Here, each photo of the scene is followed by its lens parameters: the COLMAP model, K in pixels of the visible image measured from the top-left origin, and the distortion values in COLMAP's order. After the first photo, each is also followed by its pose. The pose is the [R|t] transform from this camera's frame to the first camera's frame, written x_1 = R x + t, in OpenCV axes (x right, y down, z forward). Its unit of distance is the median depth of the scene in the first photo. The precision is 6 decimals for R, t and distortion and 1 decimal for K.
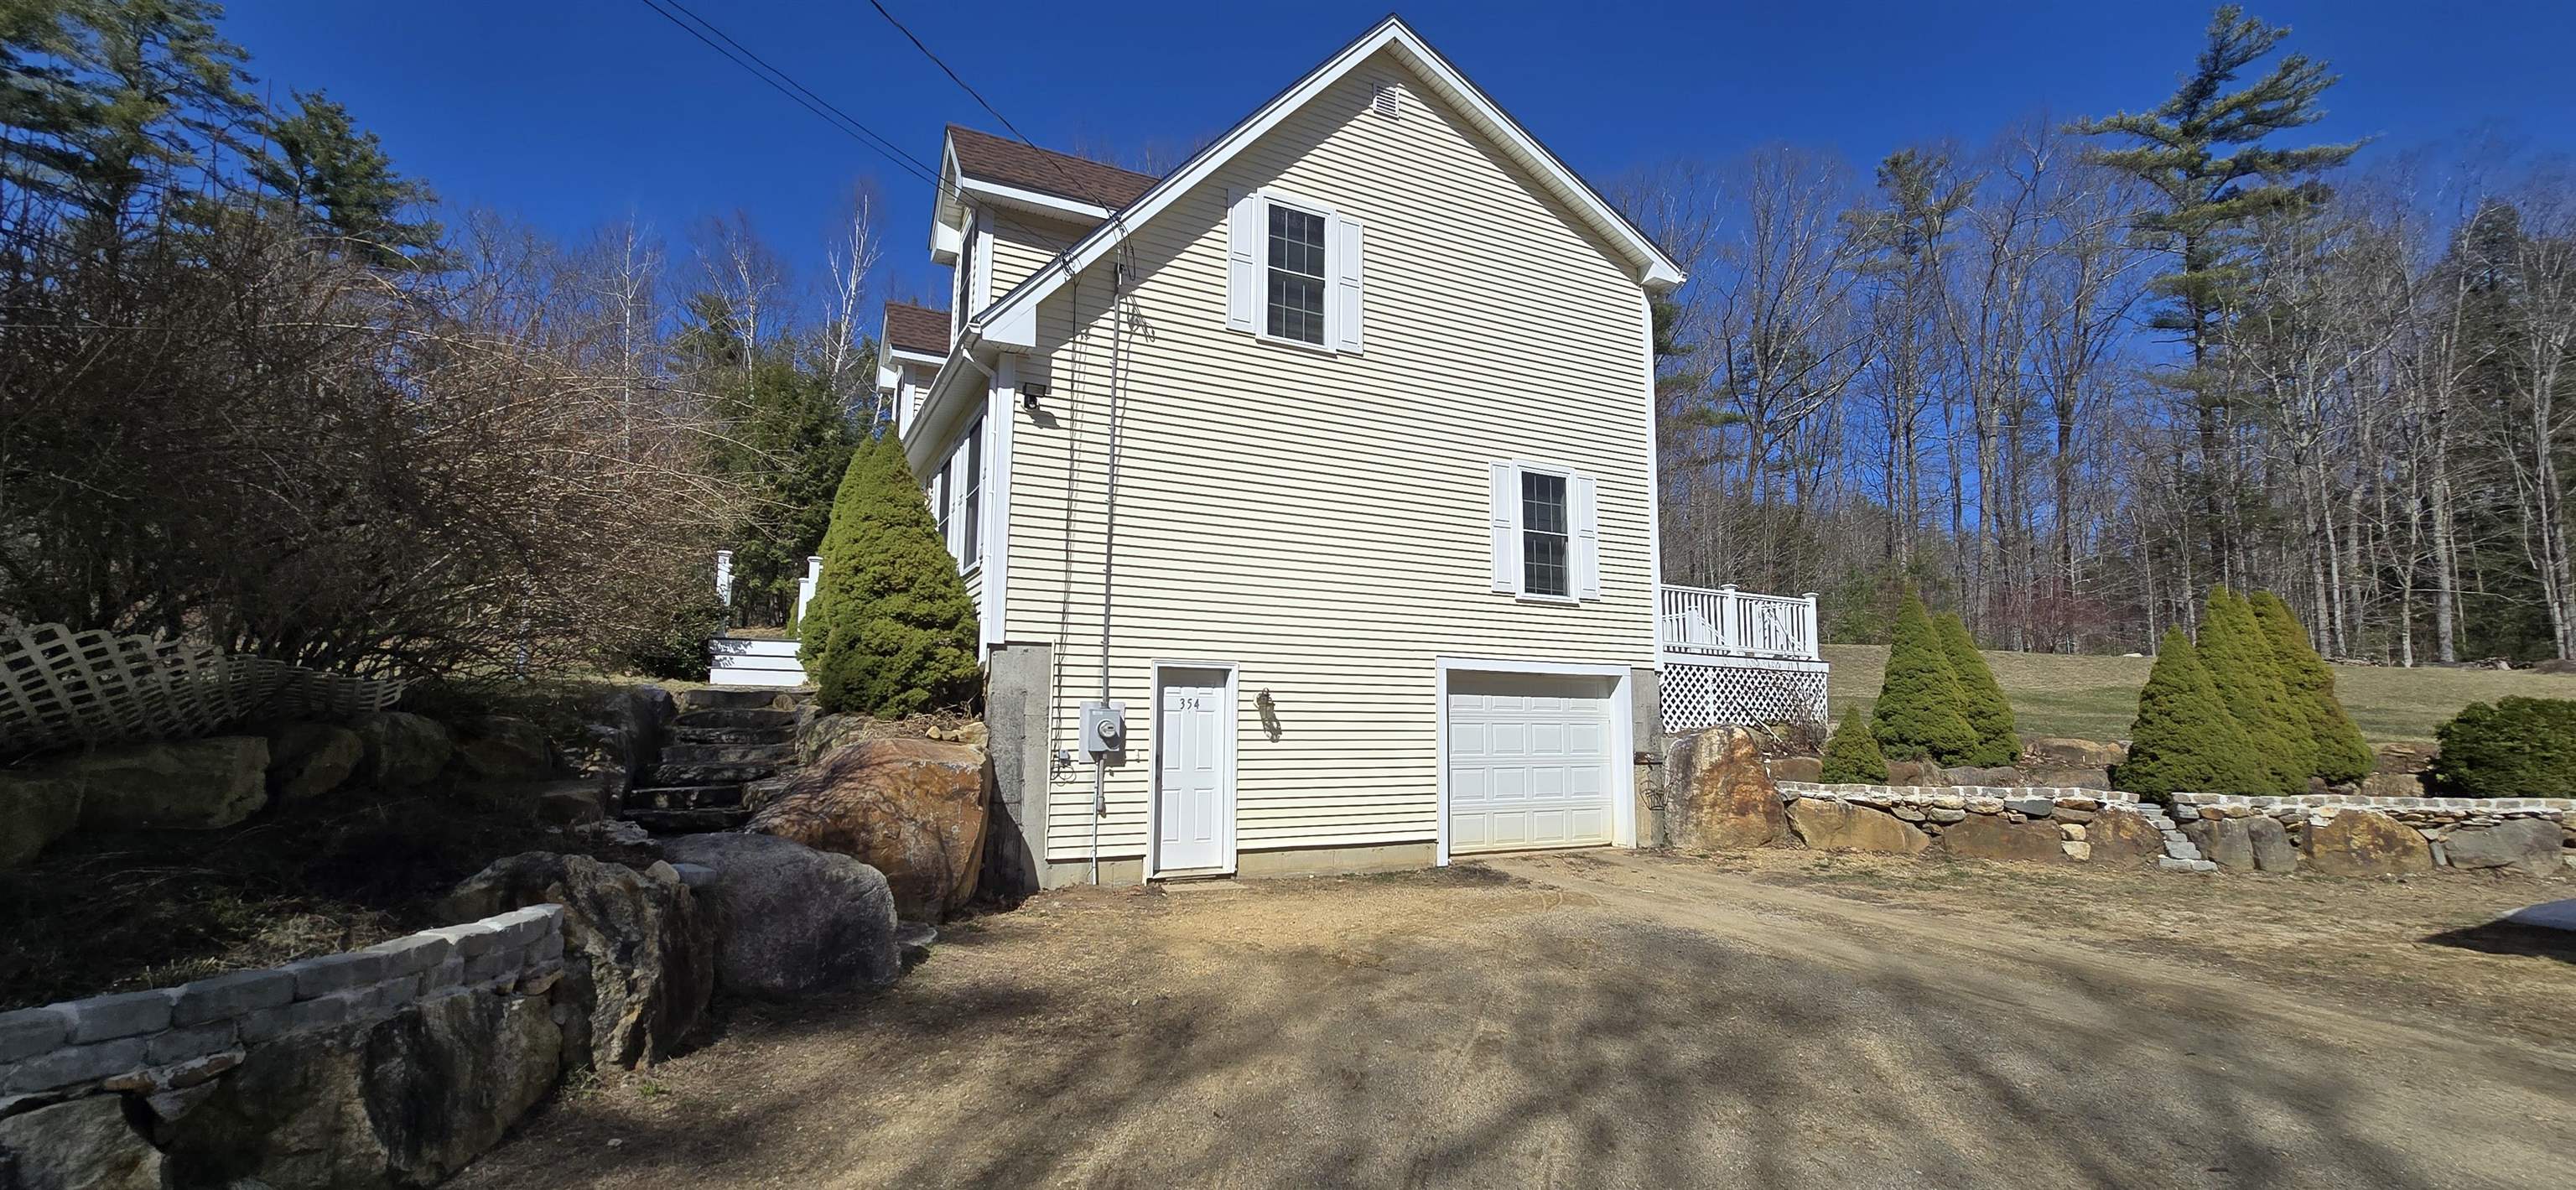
lens RADIAL K [[1044.1, 0, 1281.9], [0, 1044.1, 593.0], [0, 0, 1]] dist [-0.006704, 0.000385]
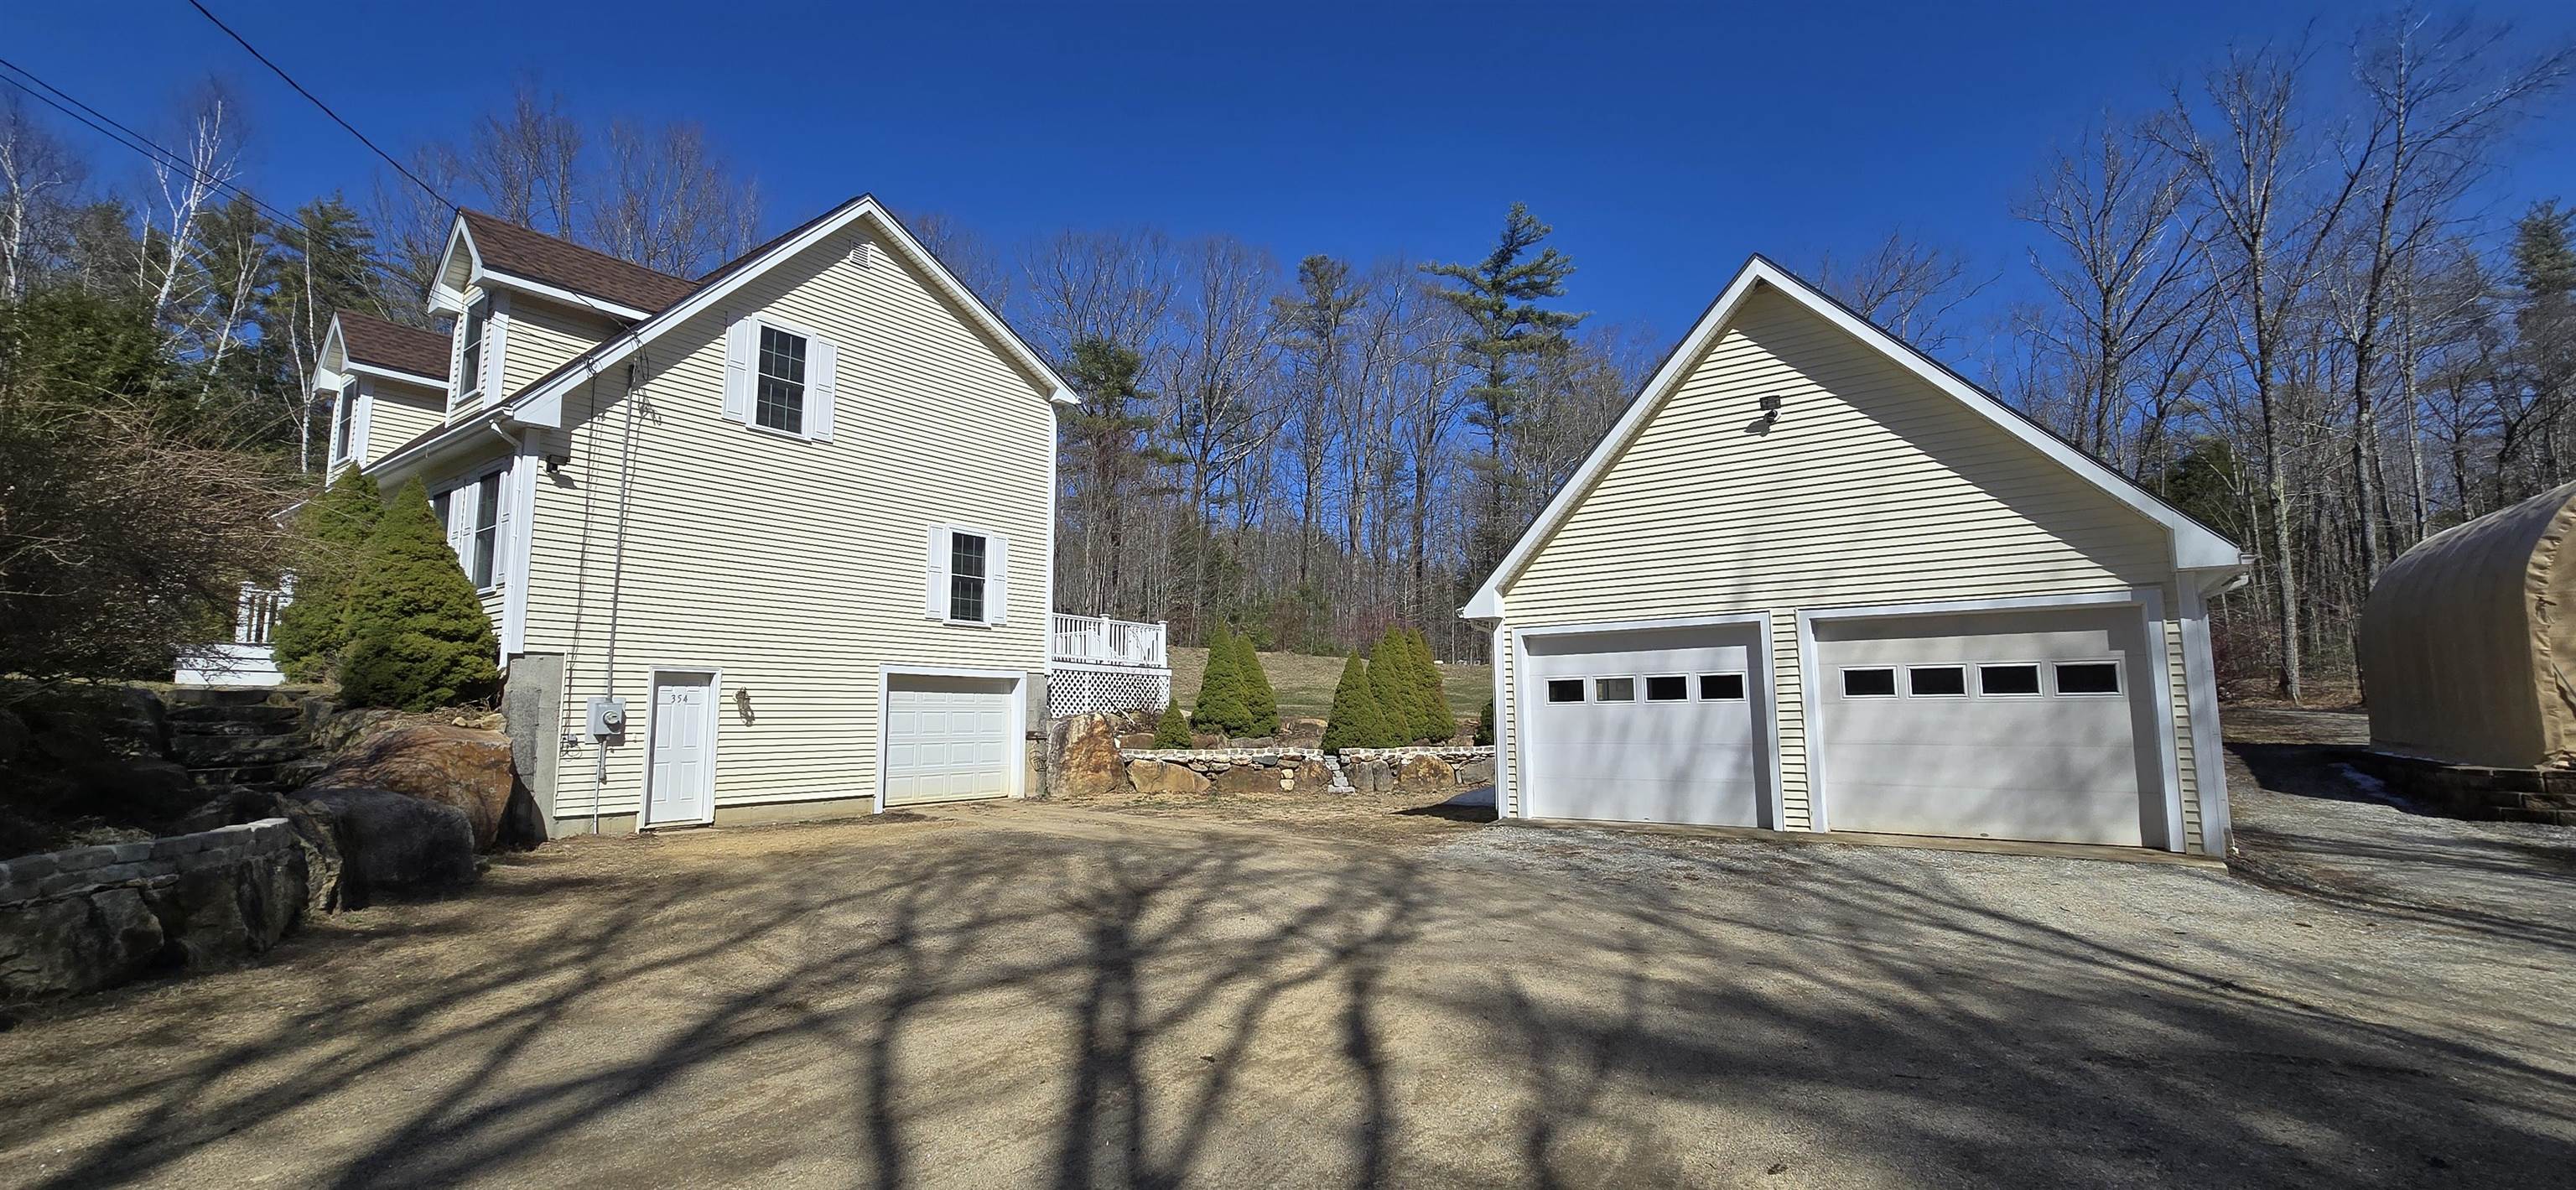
lens RADIAL K [[1044.1, 0, 1281.9], [0, 1044.1, 593.0], [0, 0, 1]] dist [-0.006704, 0.000385]
pose [[0.886870, 0.040124, 0.460273, -0.020997], [-0.041283, 0.999119, -0.007551, -0.045984], [-0.460171, -0.012305, 0.887745, -0.483234]]
